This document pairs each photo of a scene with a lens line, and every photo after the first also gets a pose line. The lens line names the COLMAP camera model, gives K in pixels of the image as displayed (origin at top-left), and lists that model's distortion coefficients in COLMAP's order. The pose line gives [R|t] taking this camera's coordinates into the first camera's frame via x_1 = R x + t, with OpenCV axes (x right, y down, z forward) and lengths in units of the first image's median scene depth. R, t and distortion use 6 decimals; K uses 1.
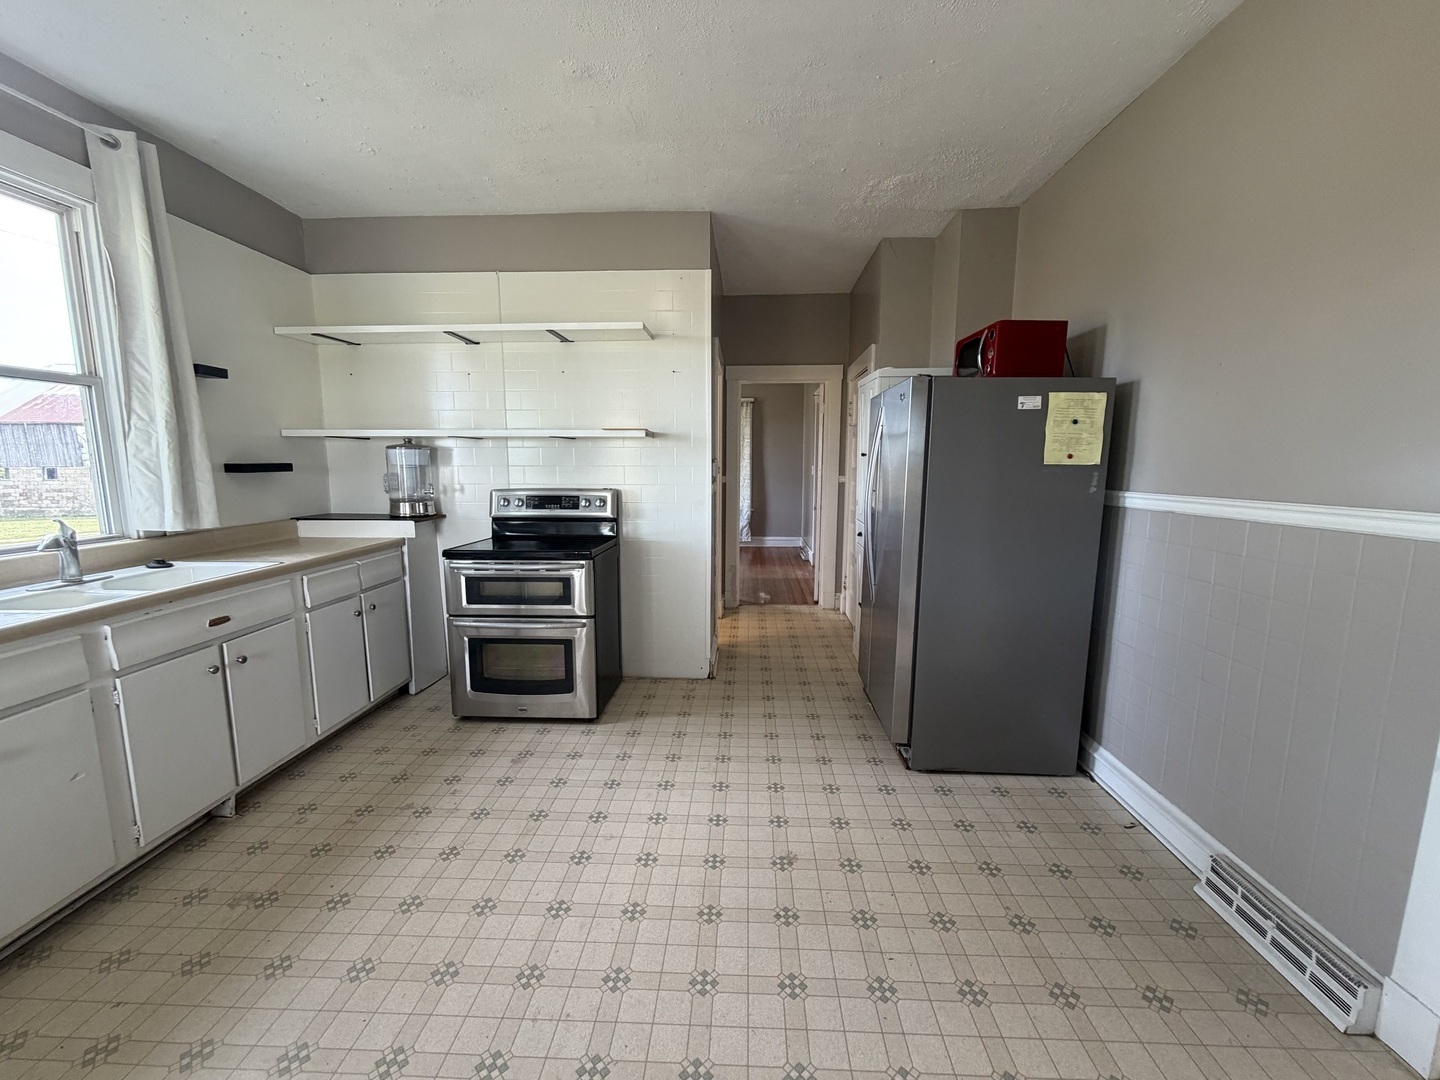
lens RADIAL K [[573.0, 0, 723.8], [0, 573.0, 540.2], [0, 0, 1]] dist [0.000710, 0.000013]
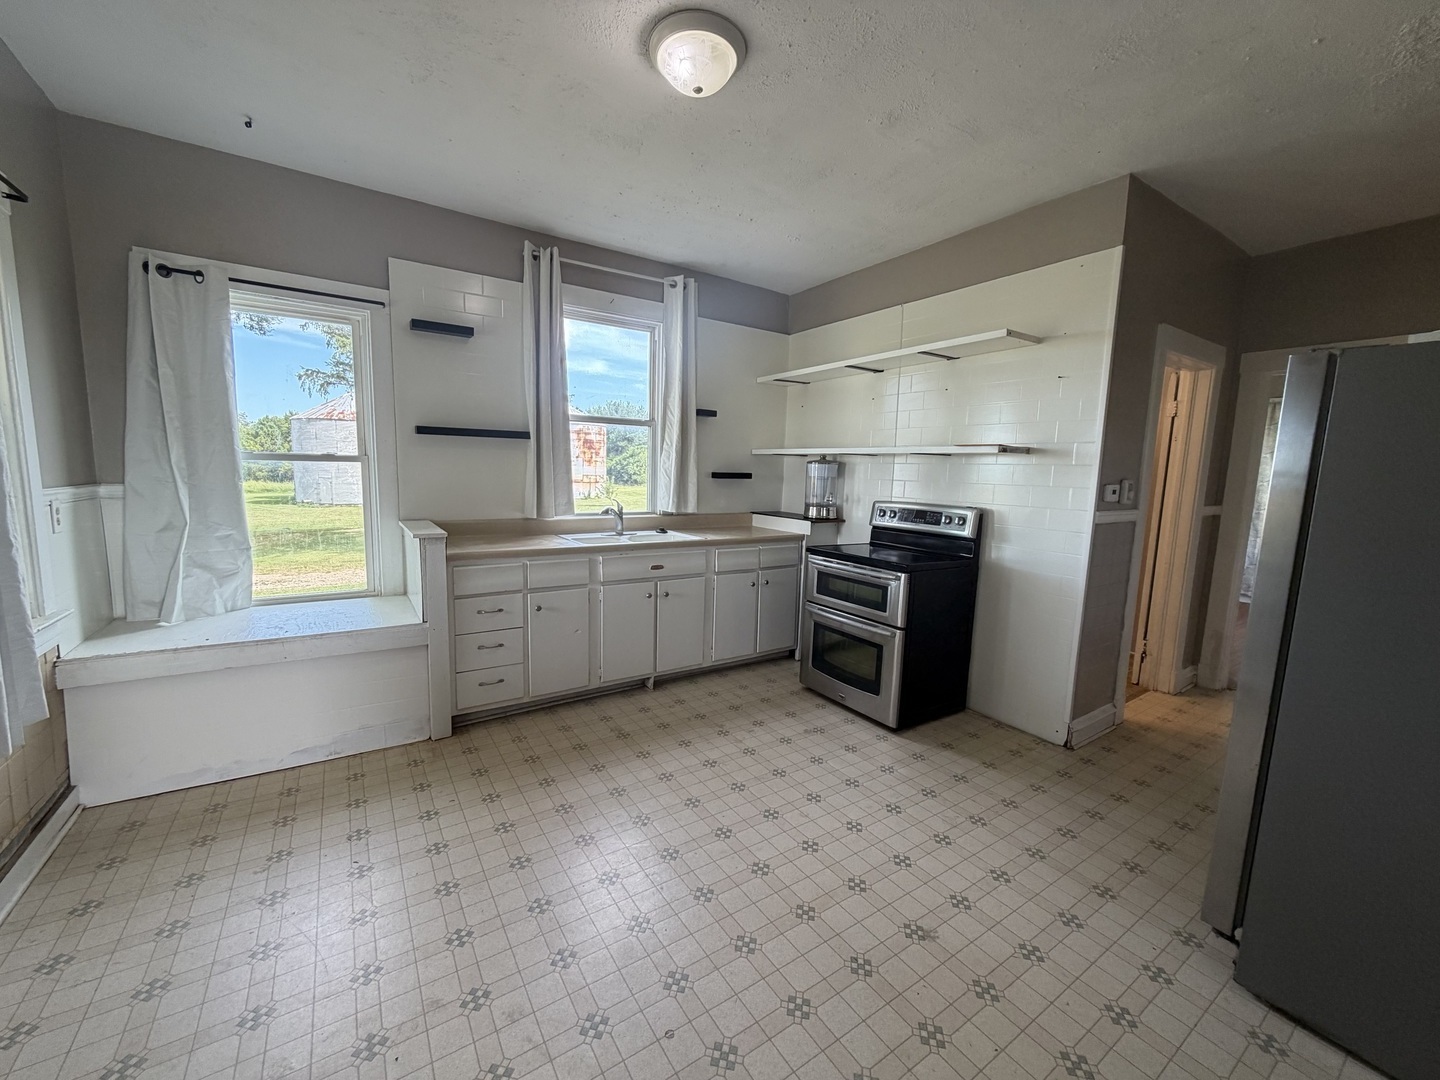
lens RADIAL K [[573.0, 0, 723.8], [0, 573.0, 540.2], [0, 0, 1]] dist [0.000710, 0.000013]
pose [[0.589412, 0.116051, -0.799453, 0.377388], [-0.138689, 0.989471, 0.041384, -0.020740], [0.795839, 0.086483, 0.599301, 0.121249]]
